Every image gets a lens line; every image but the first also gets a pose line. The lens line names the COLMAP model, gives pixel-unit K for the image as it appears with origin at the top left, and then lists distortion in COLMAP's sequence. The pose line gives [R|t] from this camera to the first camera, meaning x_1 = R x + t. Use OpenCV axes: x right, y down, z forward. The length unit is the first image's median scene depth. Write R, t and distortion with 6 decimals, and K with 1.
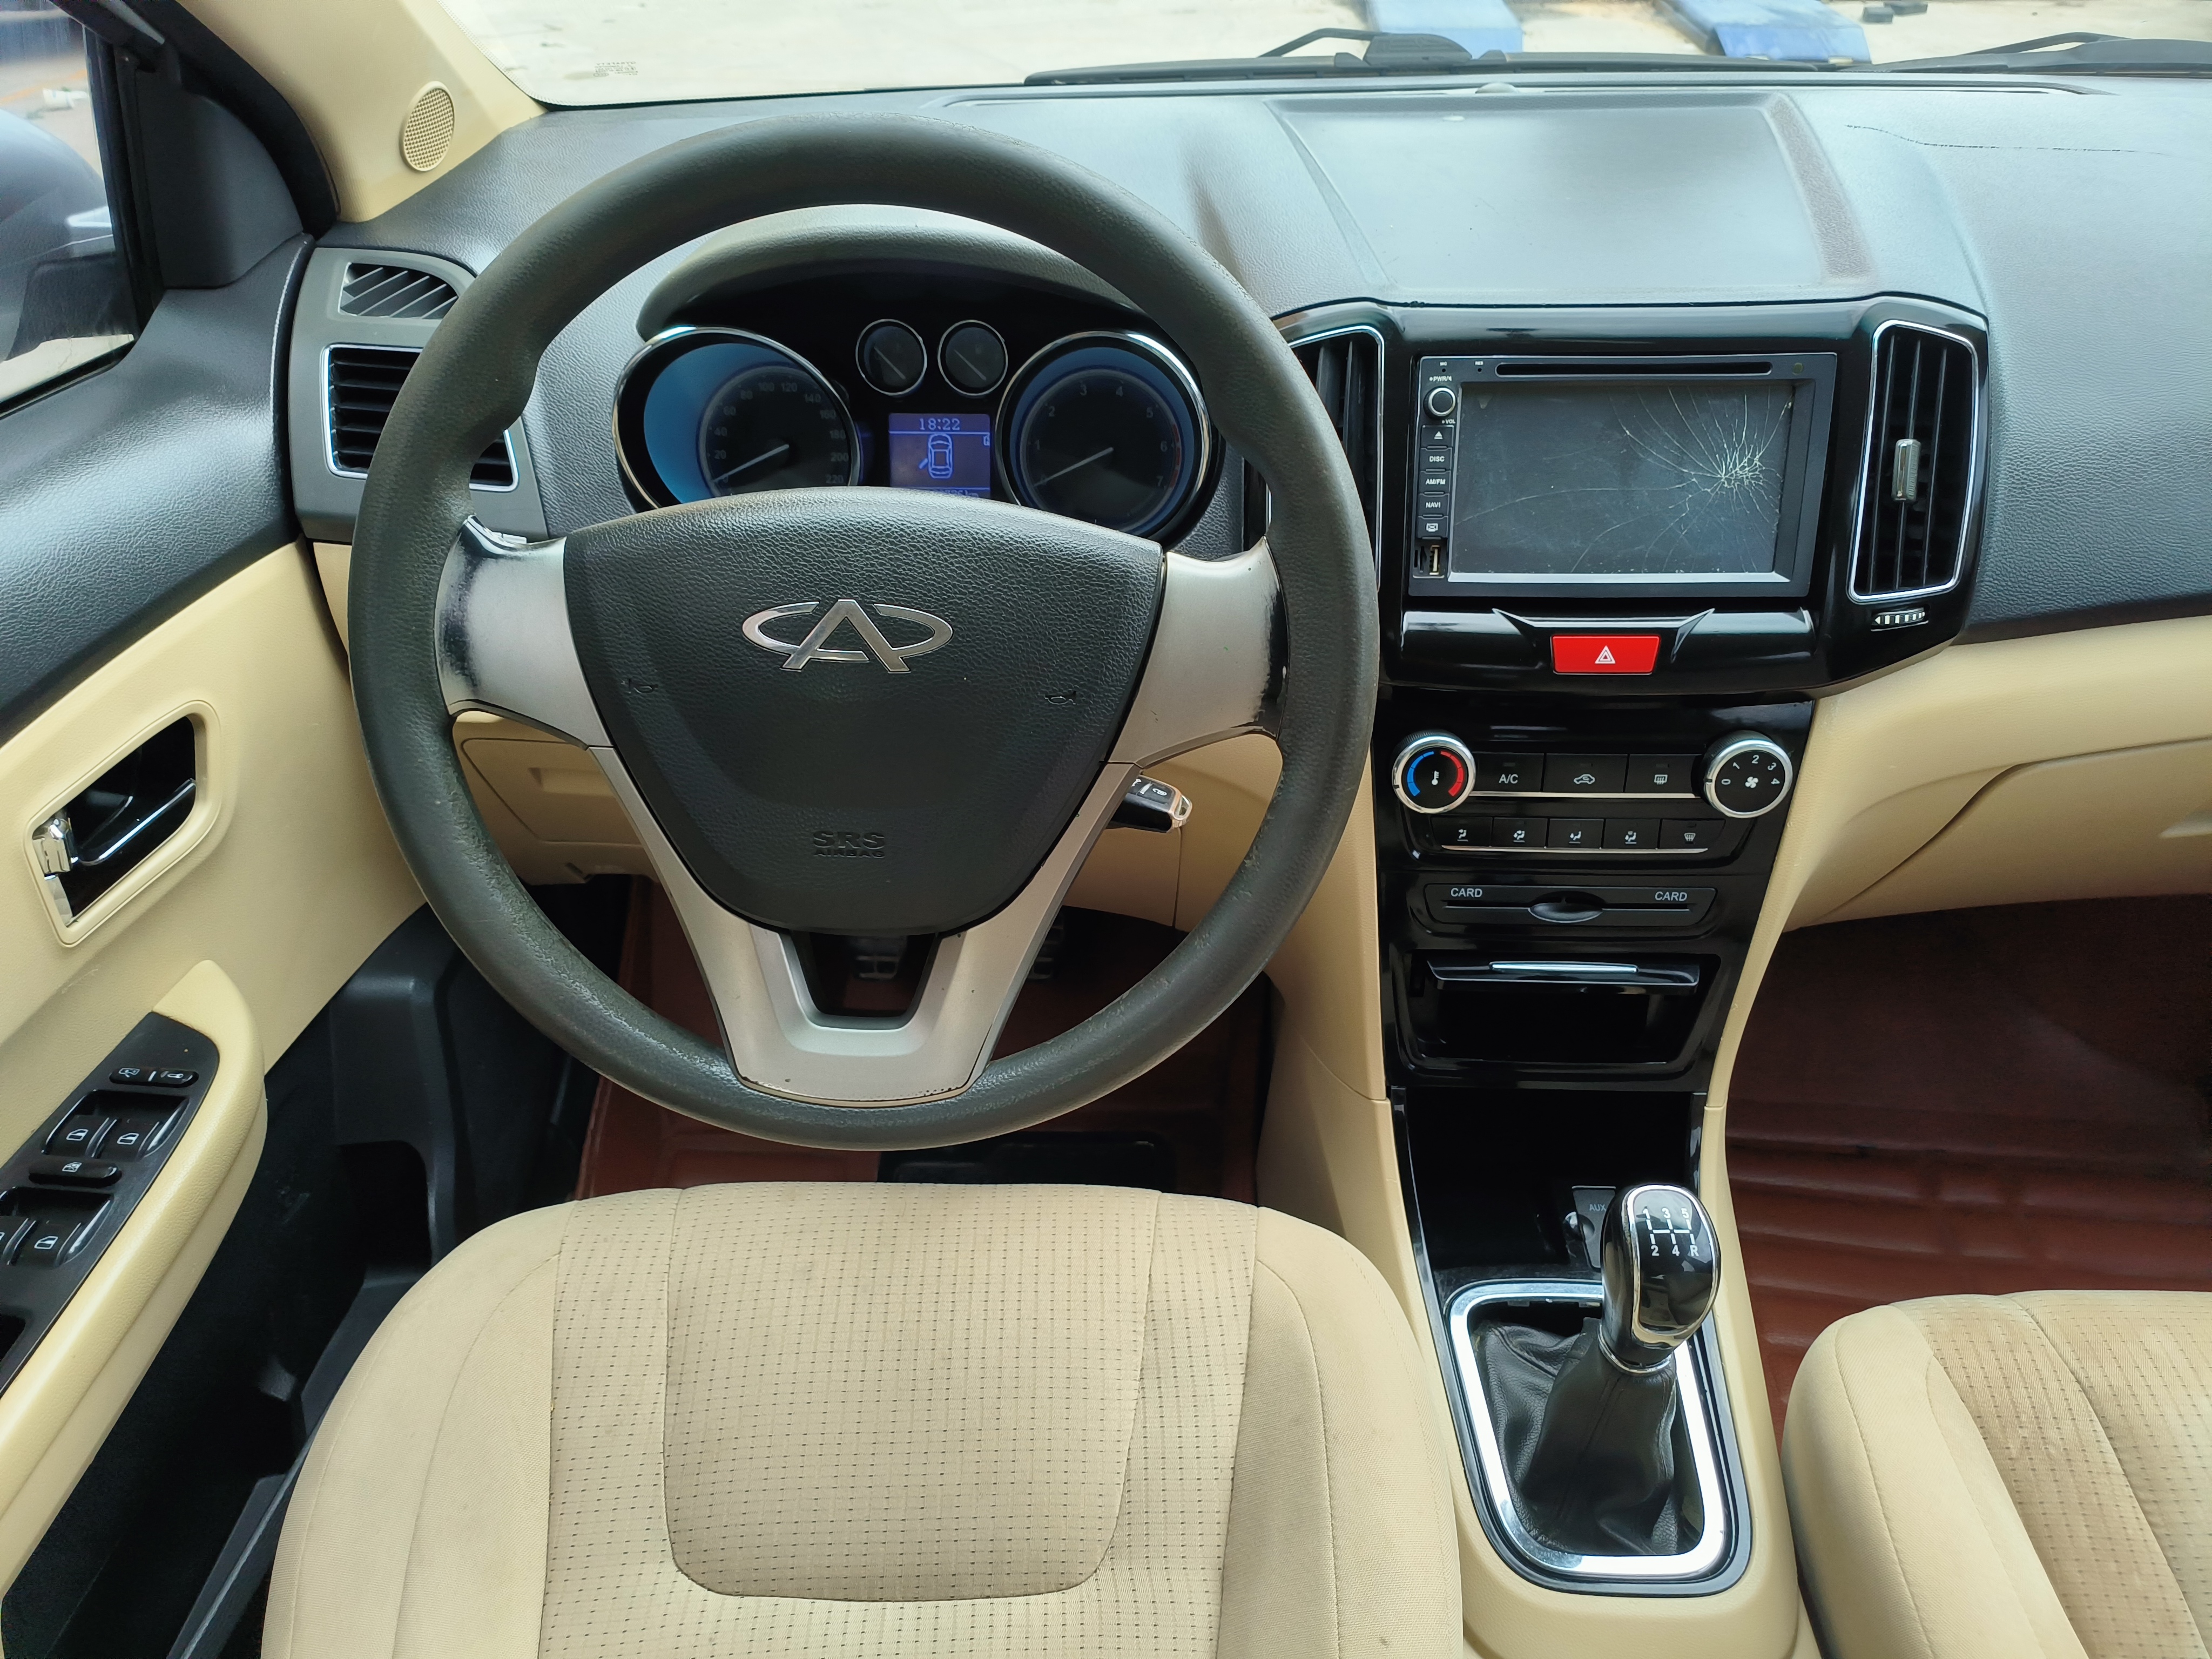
lens RADIAL K [[1476.3, 0, 1106.0], [0, 1476.3, 829.5], [0, 0, 1]] dist [0.068426, -0.058508]
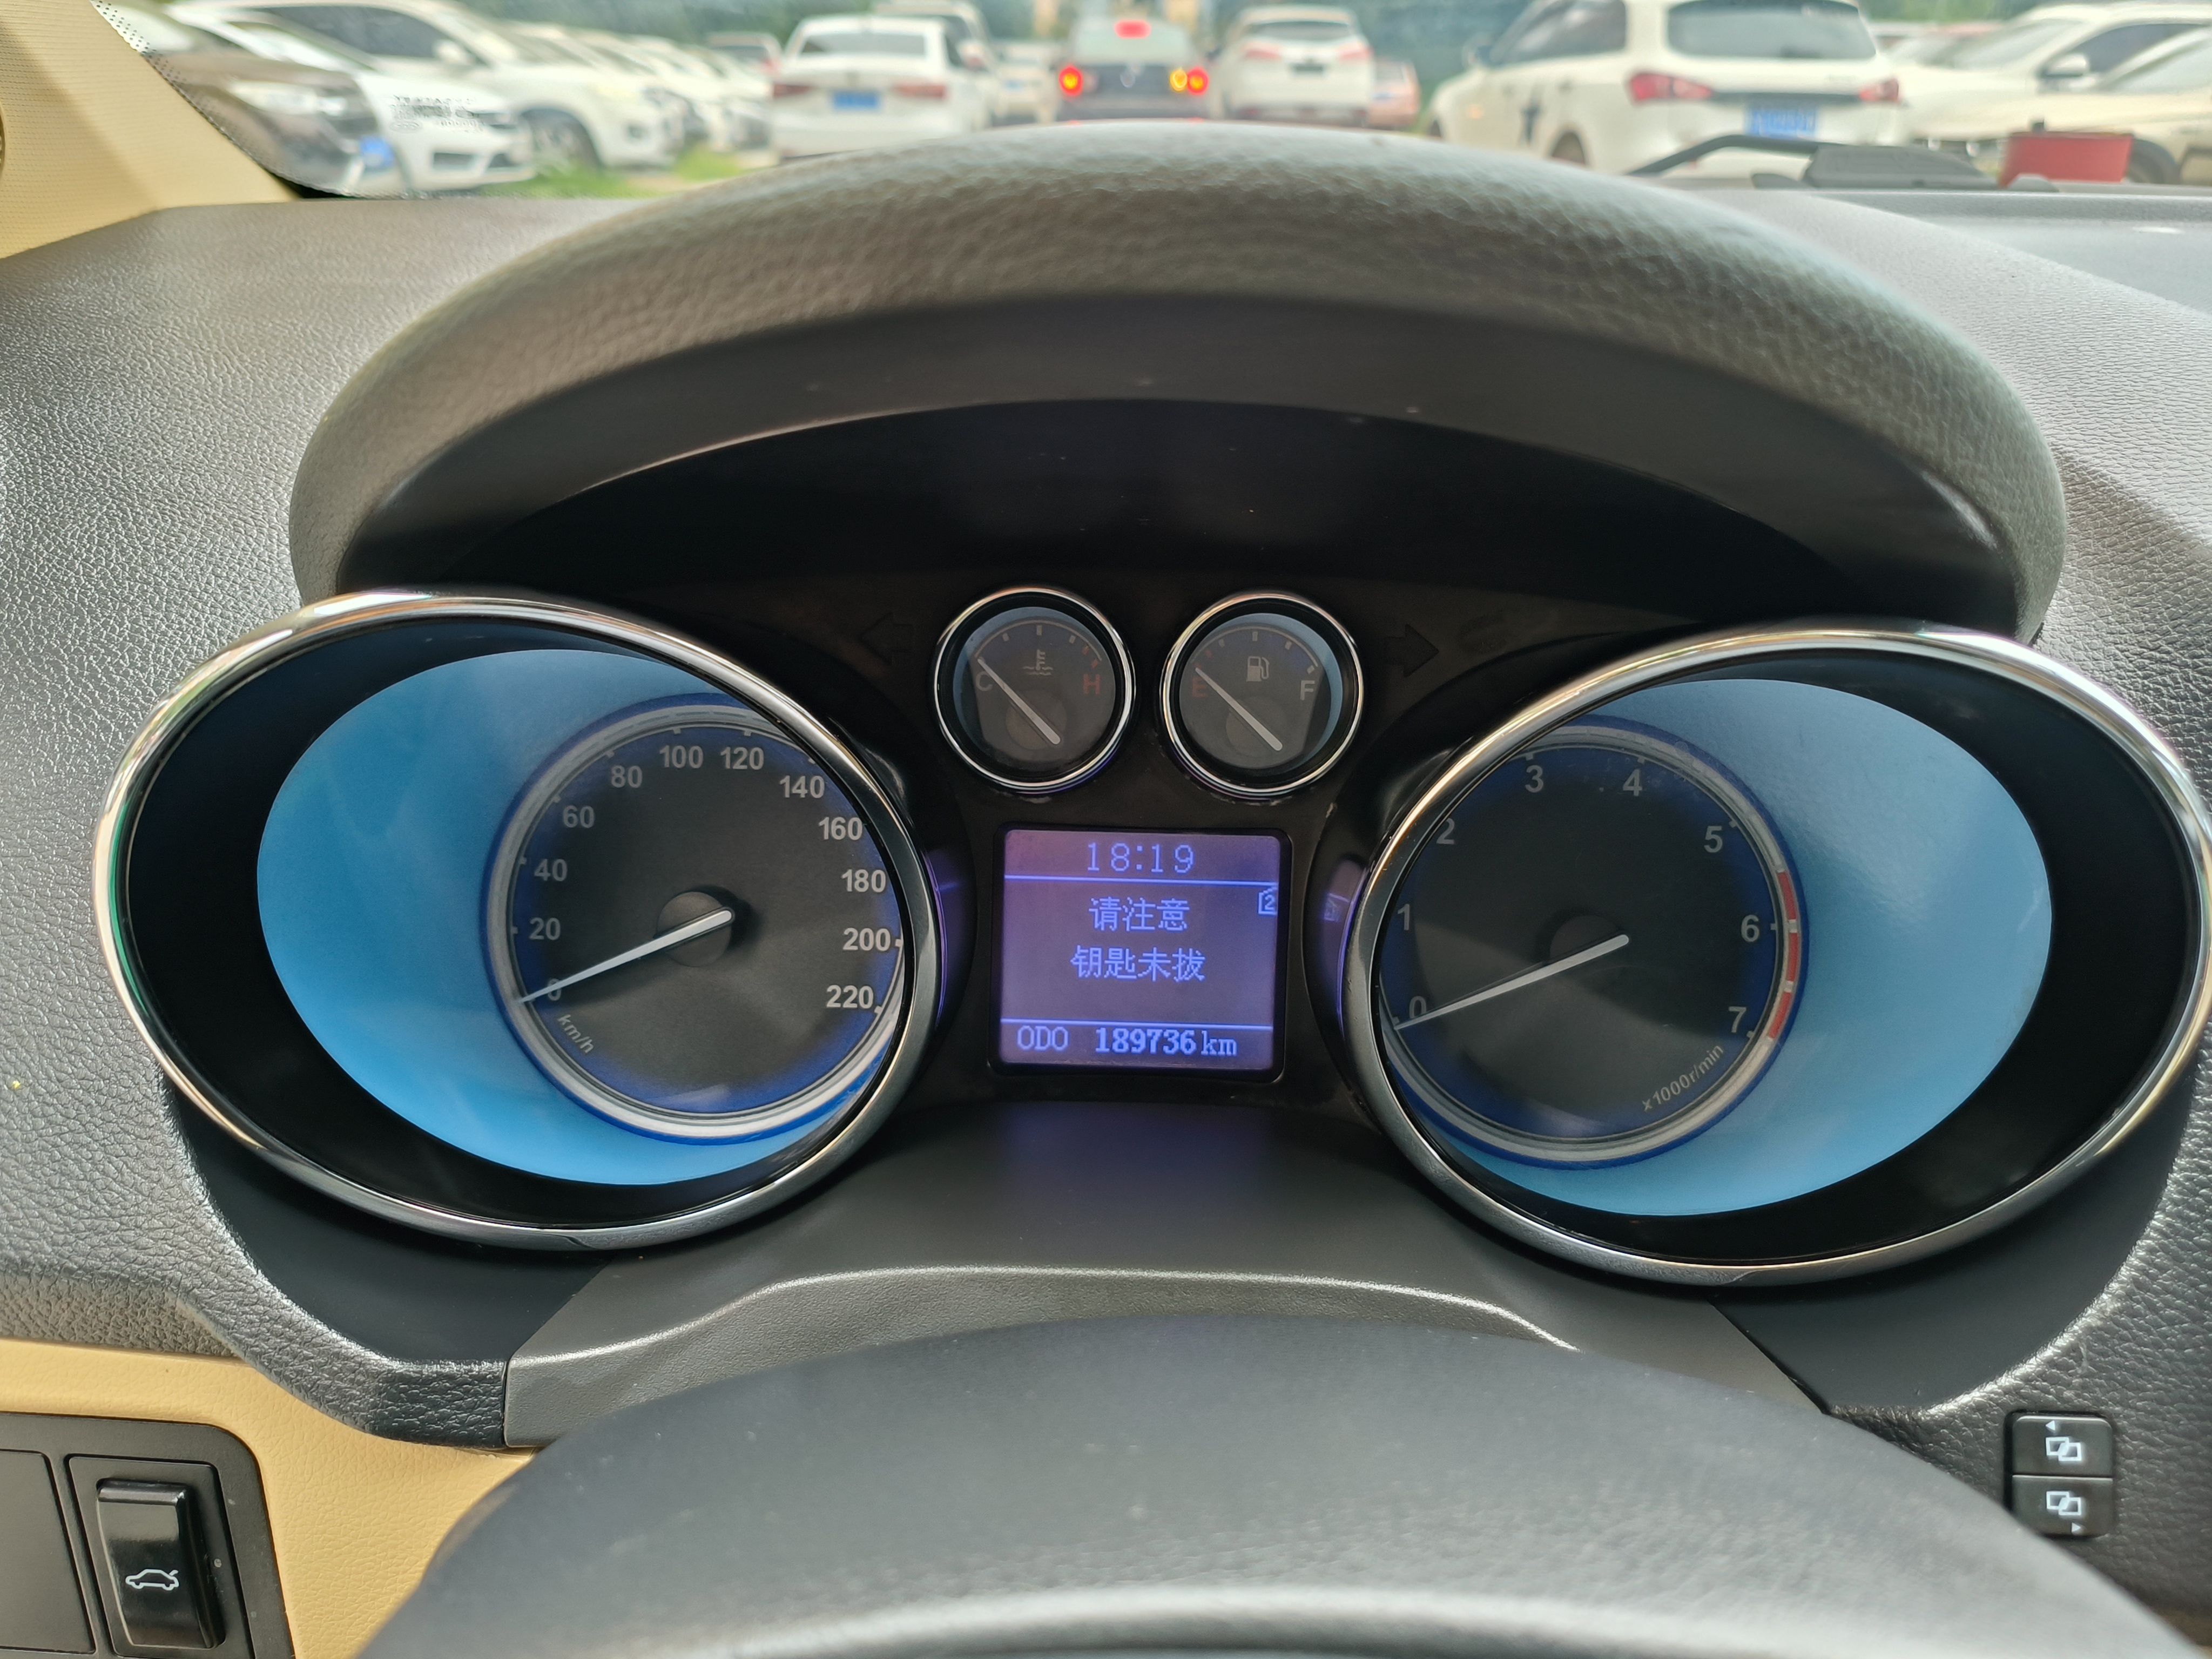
lens RADIAL K [[1517.6, 0, 1115.7], [0, 1517.6, 861.4], [0, 0, 1]] dist [0.001951, -0.000904]
pose [[0.999380, 0.017897, 0.030313, -0.148912], [-0.012554, 0.985696, -0.168066, -0.237477], [-0.032887, 0.167582, 0.985310, 0.713469]]
